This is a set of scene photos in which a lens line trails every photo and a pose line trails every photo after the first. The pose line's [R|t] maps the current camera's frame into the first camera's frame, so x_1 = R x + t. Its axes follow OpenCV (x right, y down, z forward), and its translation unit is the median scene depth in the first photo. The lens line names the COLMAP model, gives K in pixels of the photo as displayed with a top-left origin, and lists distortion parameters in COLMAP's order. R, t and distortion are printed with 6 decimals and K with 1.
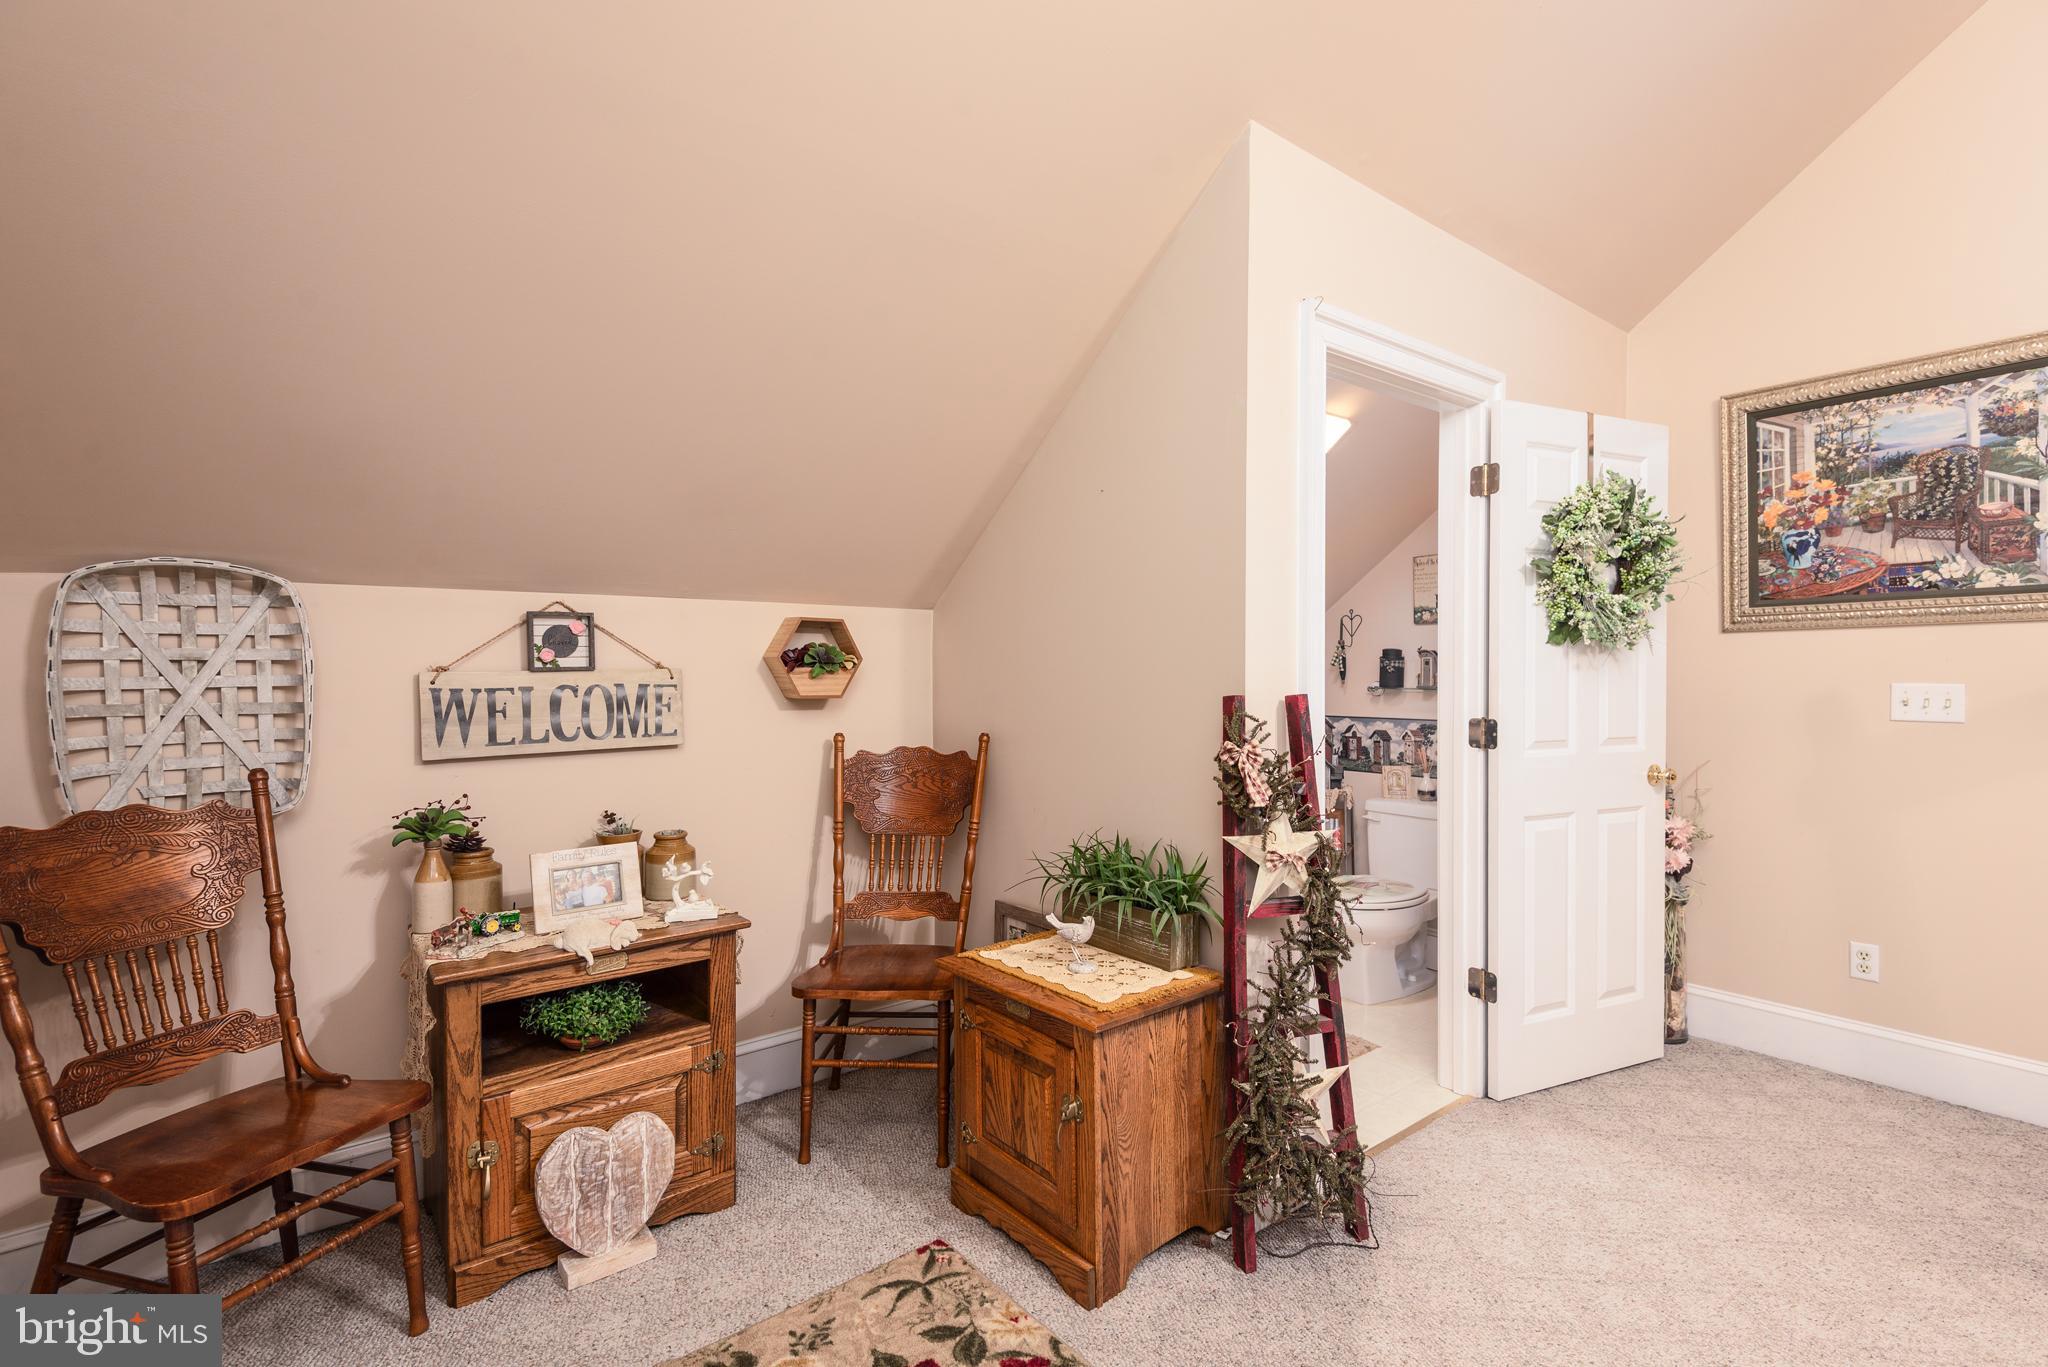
lens RADIAL K [[919.2, 0, 1024.0], [0, 919.2, 683.5], [0, 0, 1]] dist [0.028232, -0.015793]
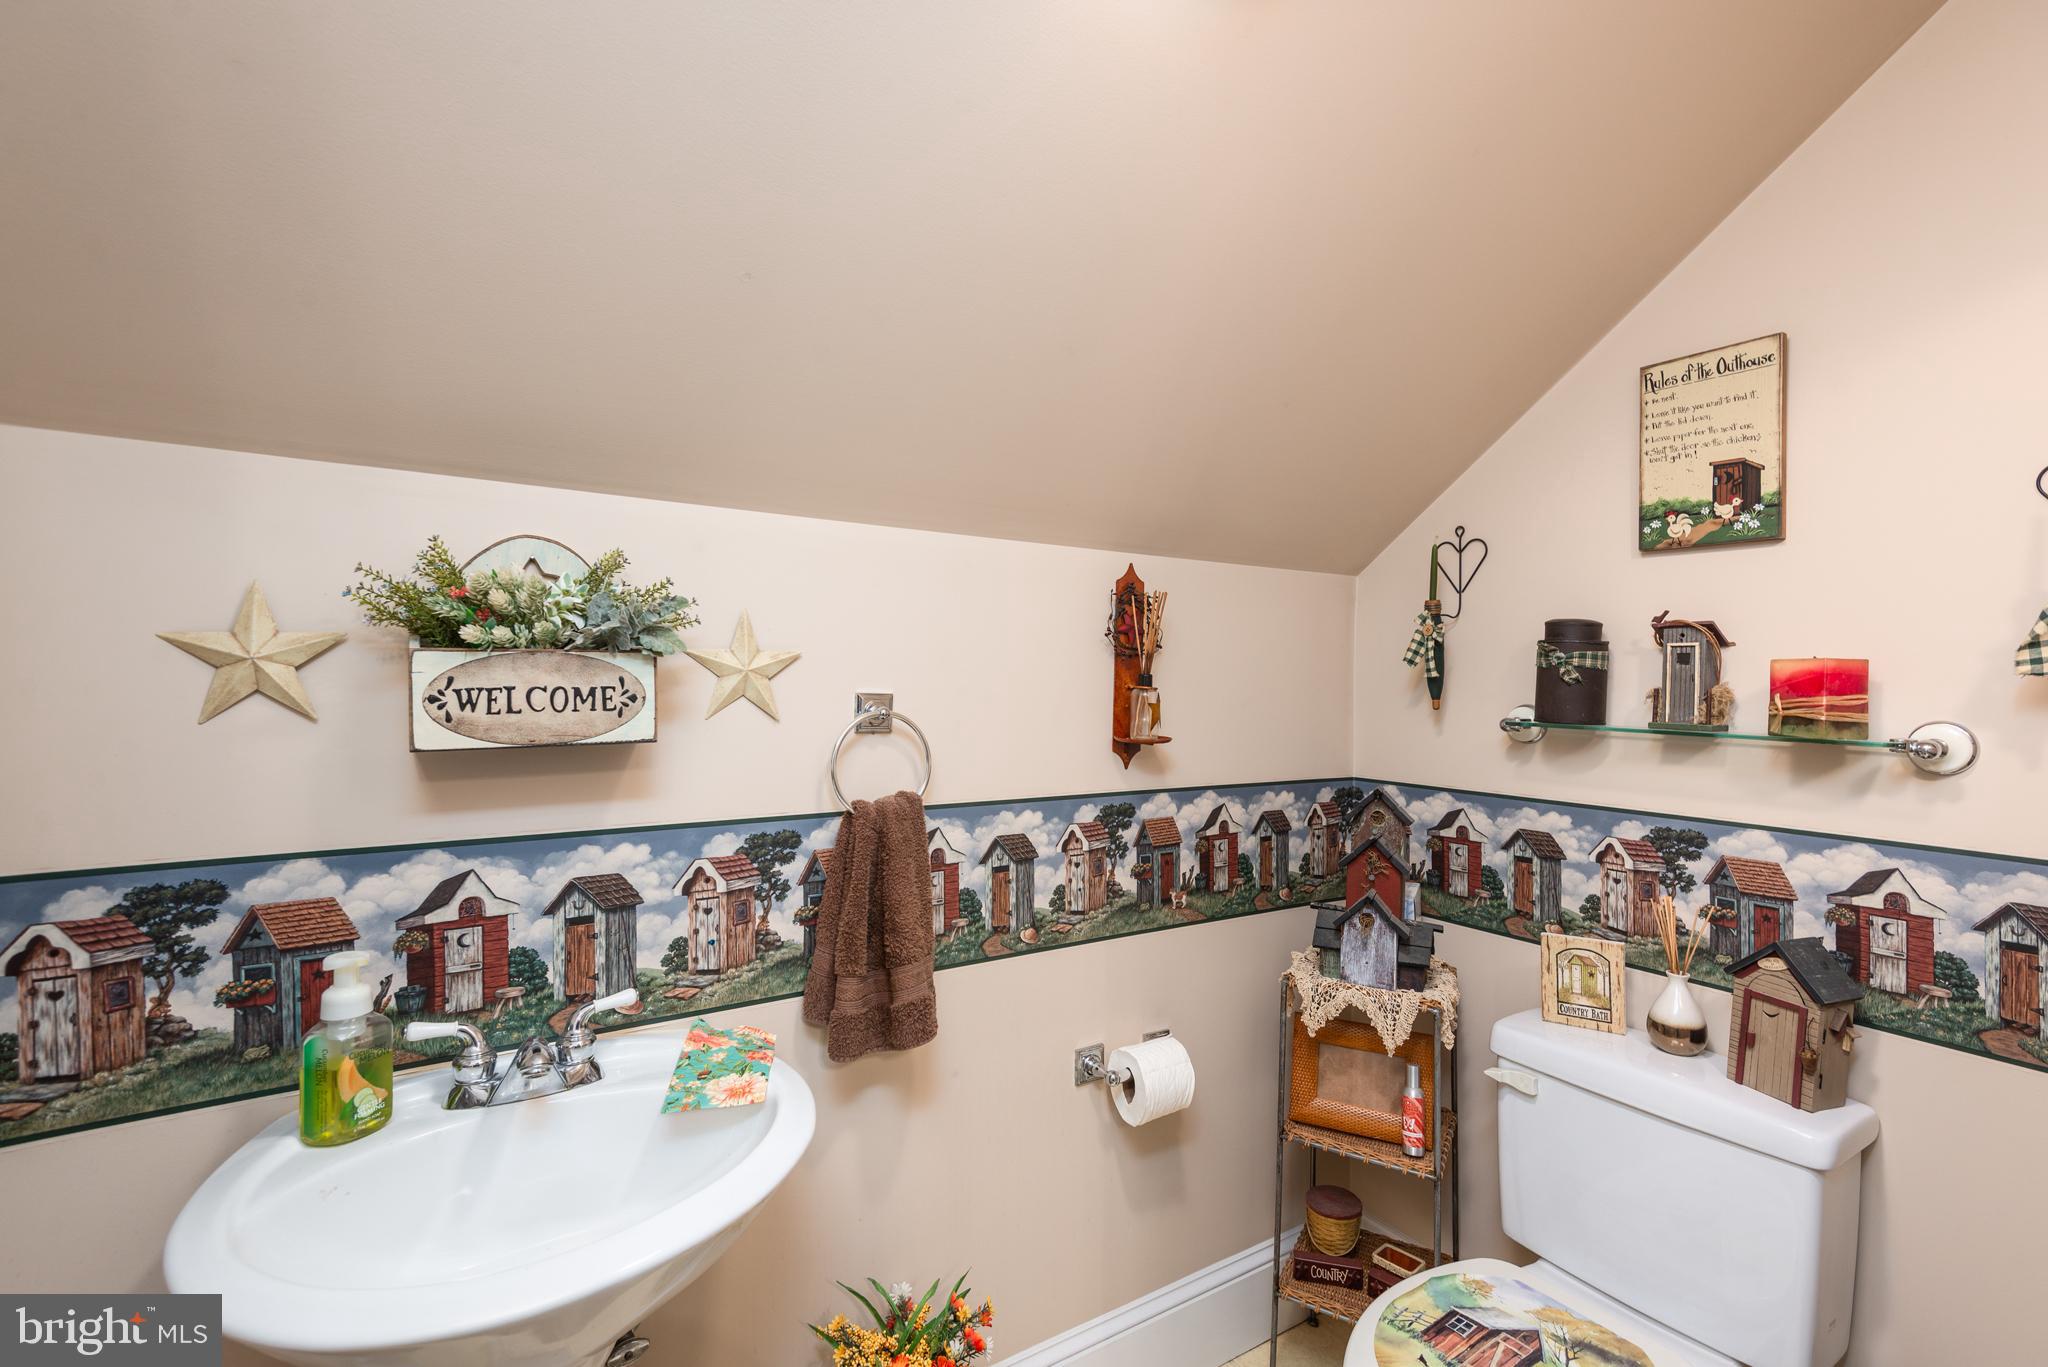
lens RADIAL K [[919.2, 0, 1024.0], [0, 919.2, 683.5], [0, 0, 1]] dist [0.028232, -0.015793]
pose [[0.995925, 0.019781, -0.087987, 0.207926], [-0.020546, 0.999759, -0.007789, -0.004386], [0.087812, 0.009565, 0.996091, 0.598802]]
